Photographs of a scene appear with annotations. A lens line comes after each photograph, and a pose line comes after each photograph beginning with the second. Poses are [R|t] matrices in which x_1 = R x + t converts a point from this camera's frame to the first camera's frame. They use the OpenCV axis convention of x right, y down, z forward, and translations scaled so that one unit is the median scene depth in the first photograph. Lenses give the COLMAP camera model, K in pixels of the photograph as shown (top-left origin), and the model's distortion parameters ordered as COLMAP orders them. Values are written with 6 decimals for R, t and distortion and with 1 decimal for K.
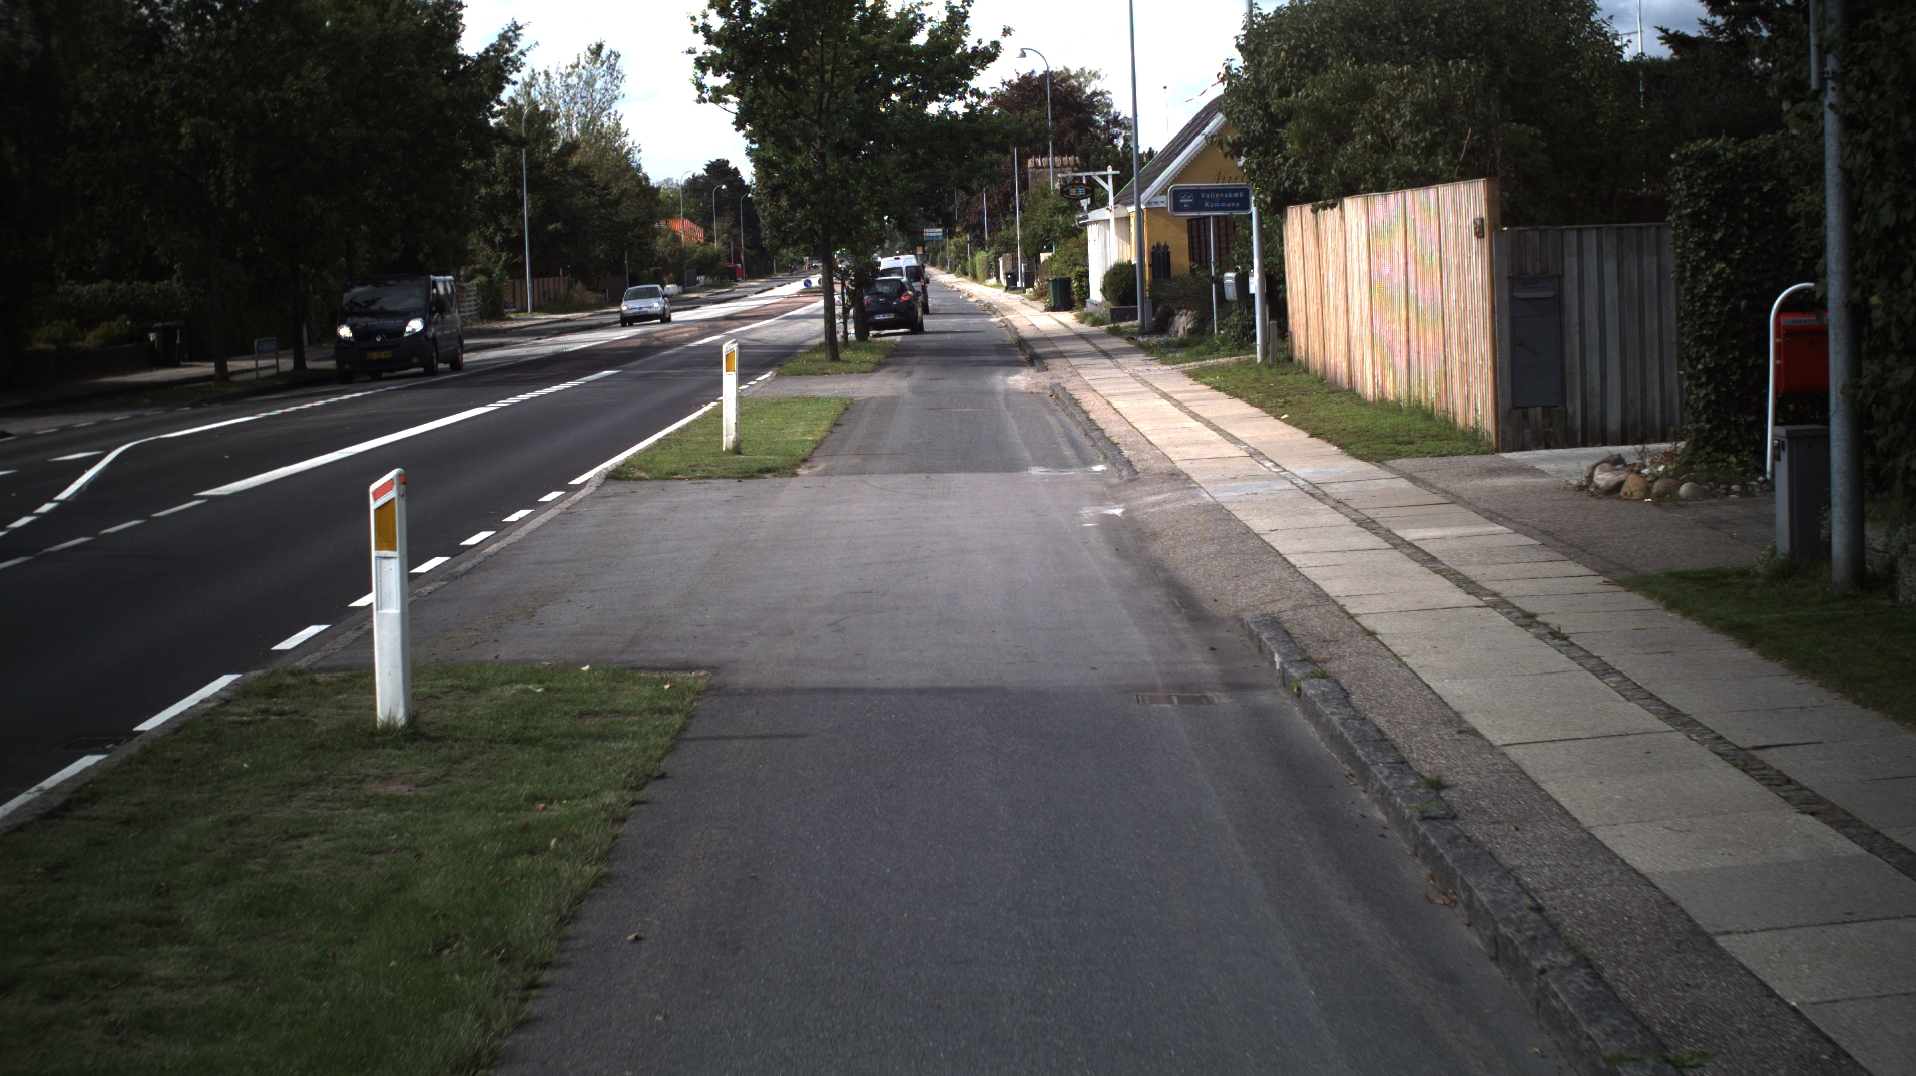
lens RADIAL K [[3058.5, 0, 958.0], [0, 3058.5, 538.0], [0, 0, 1]] dist [-0.201129, 0.101424]
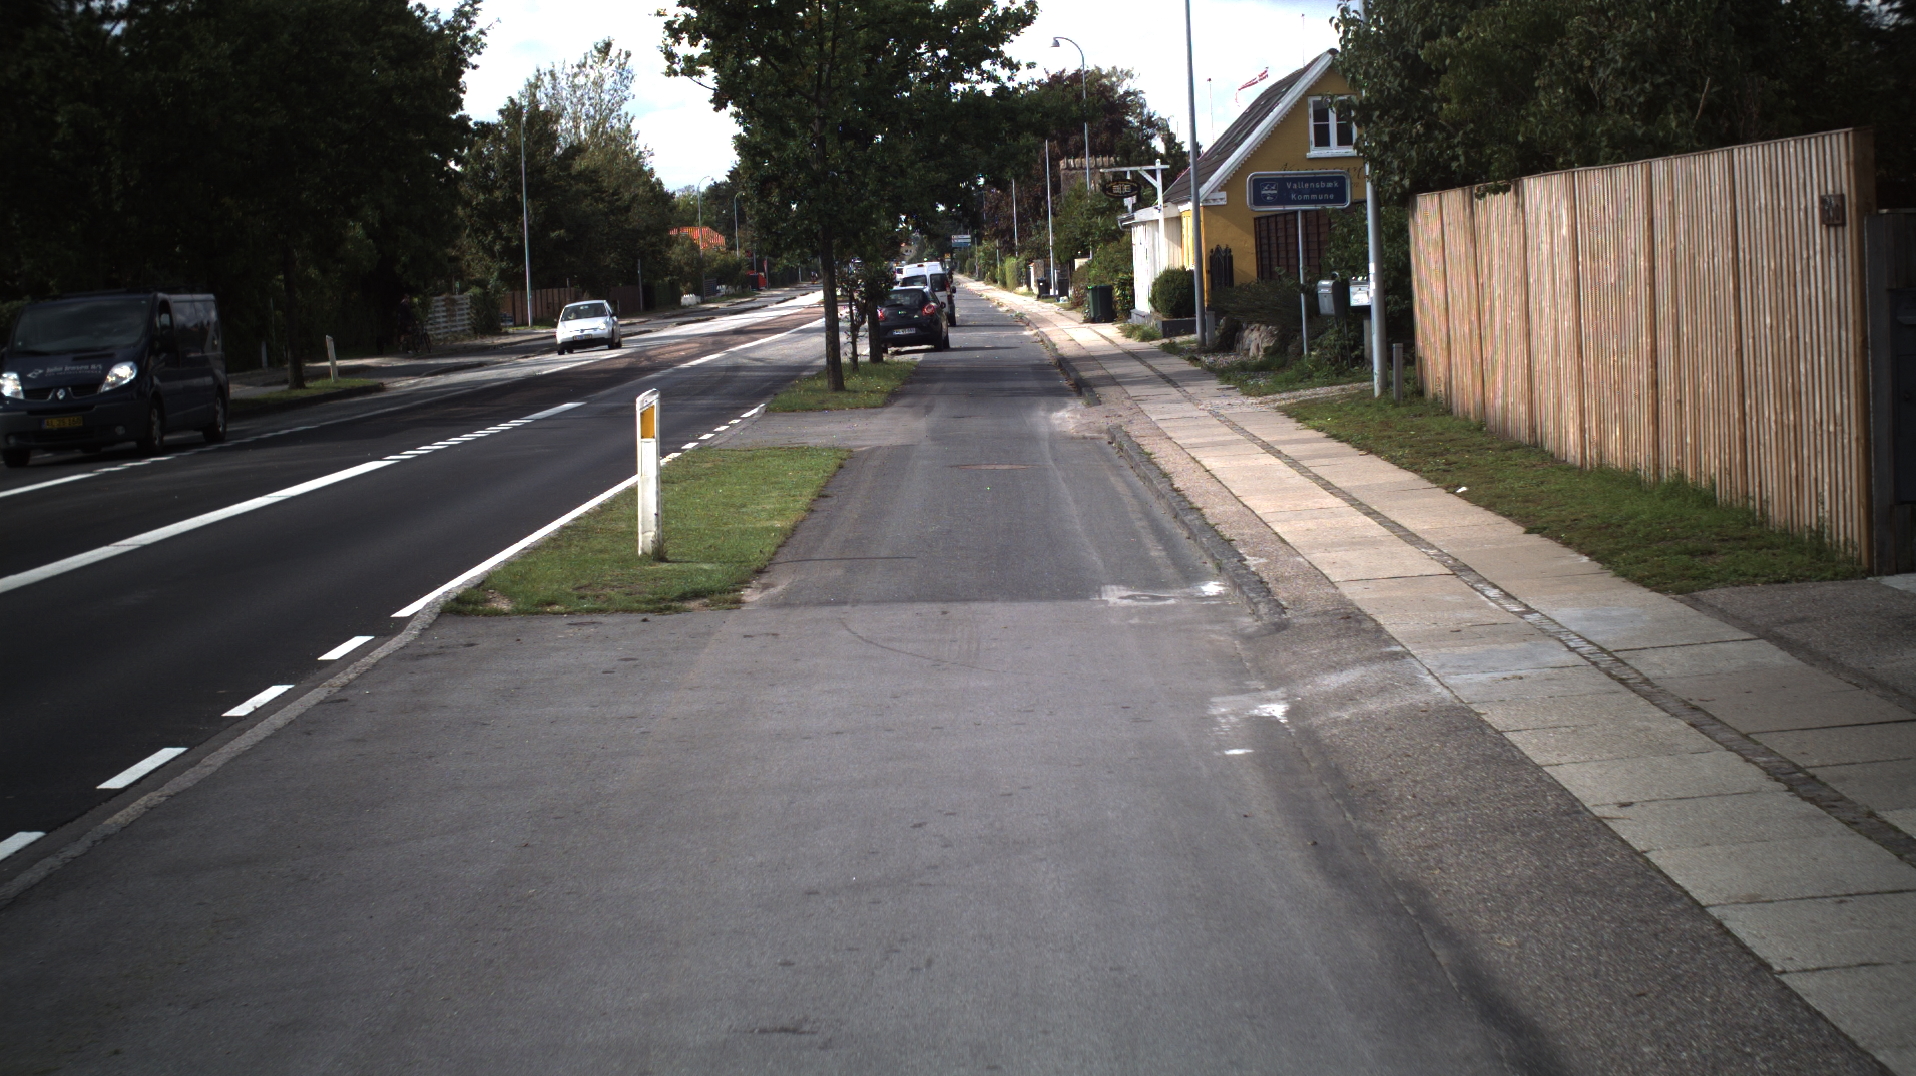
lens RADIAL K [[3058.5, 0, 958.0], [0, 3058.5, 538.0], [0, 0, 1]] dist [-0.201129, 0.101424]
pose [[0.999930, -0.006359, -0.009948, -0.000361], [0.006336, 0.999977, -0.002333, -0.016559], [0.009963, 0.002270, 0.999948, 0.182171]]
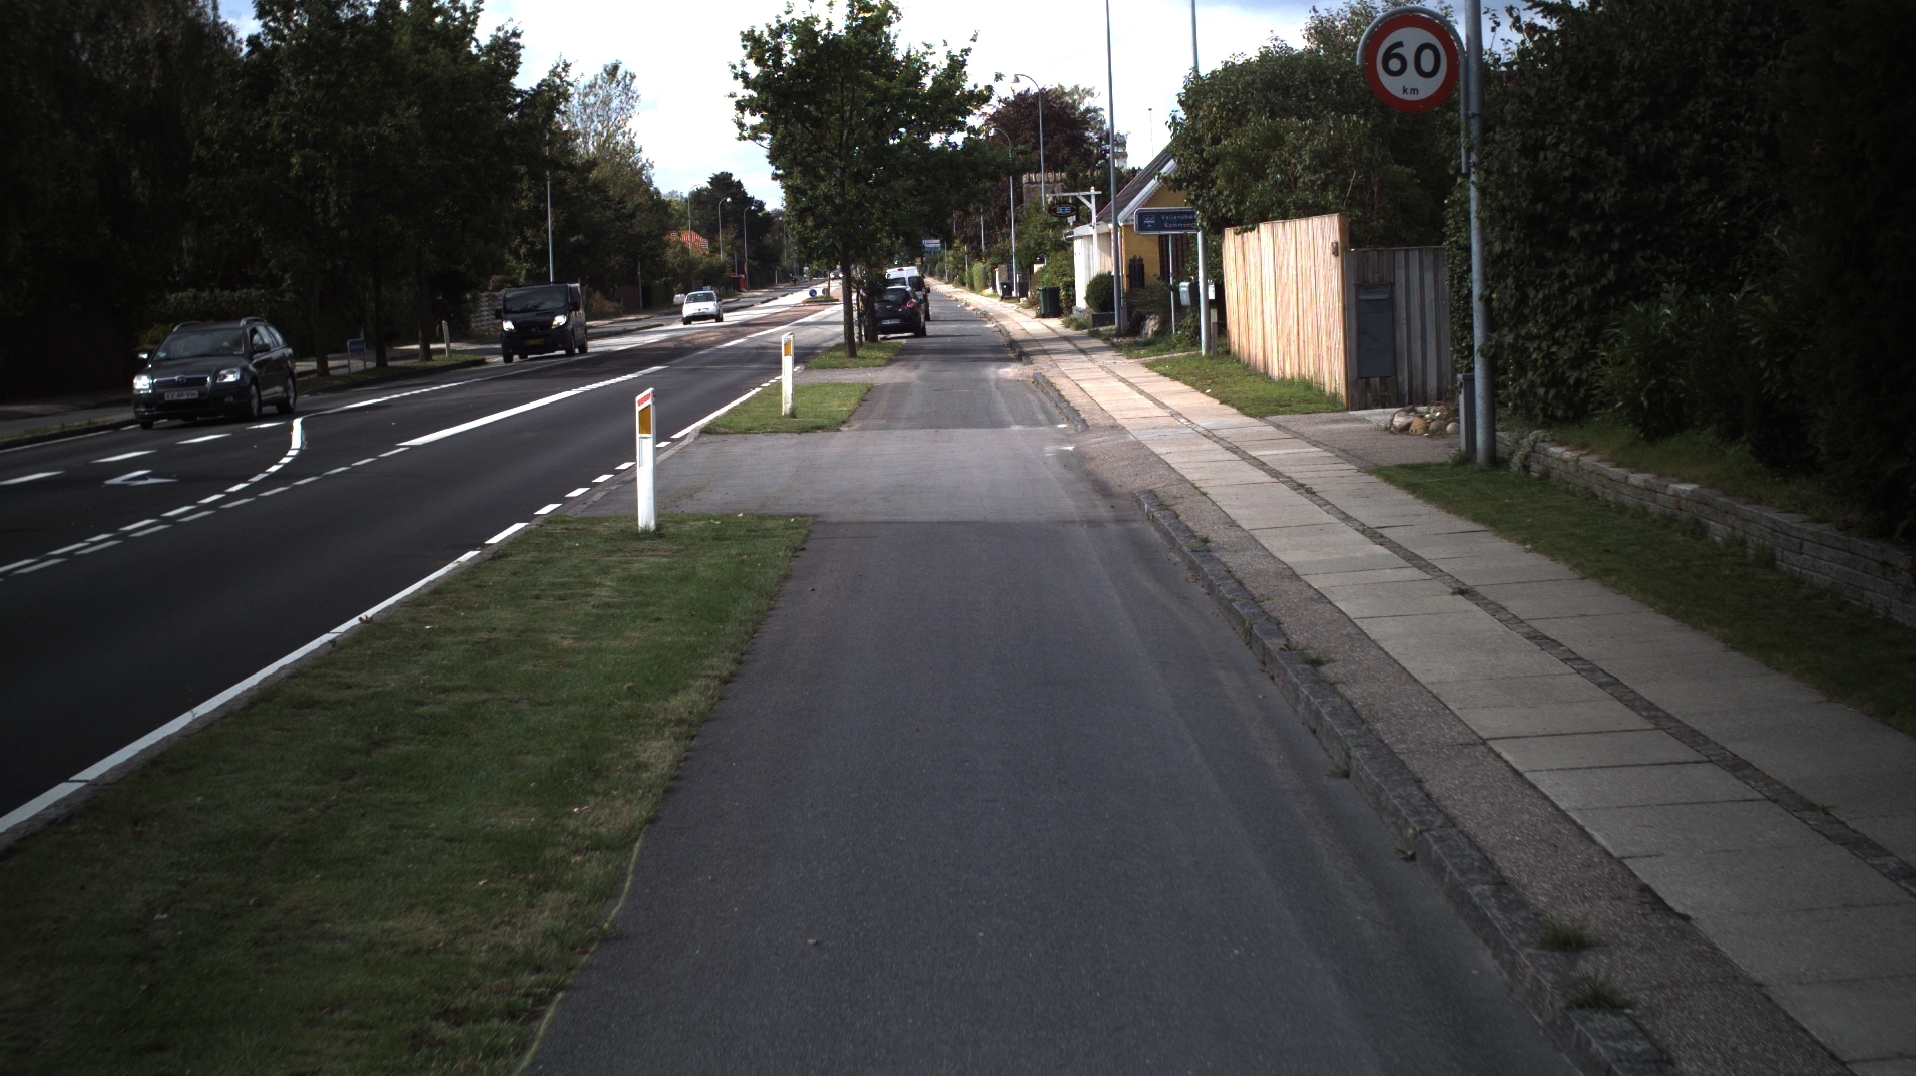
lens RADIAL K [[3058.5, 0, 958.0], [0, 3058.5, 538.0], [0, 0, 1]] dist [-0.201129, 0.101424]
pose [[1.000000, -0.000107, 0.000784, -0.000679], [0.000109, 0.999994, -0.003396, 0.016097], [-0.000784, 0.003396, 0.999994, -0.182071]]
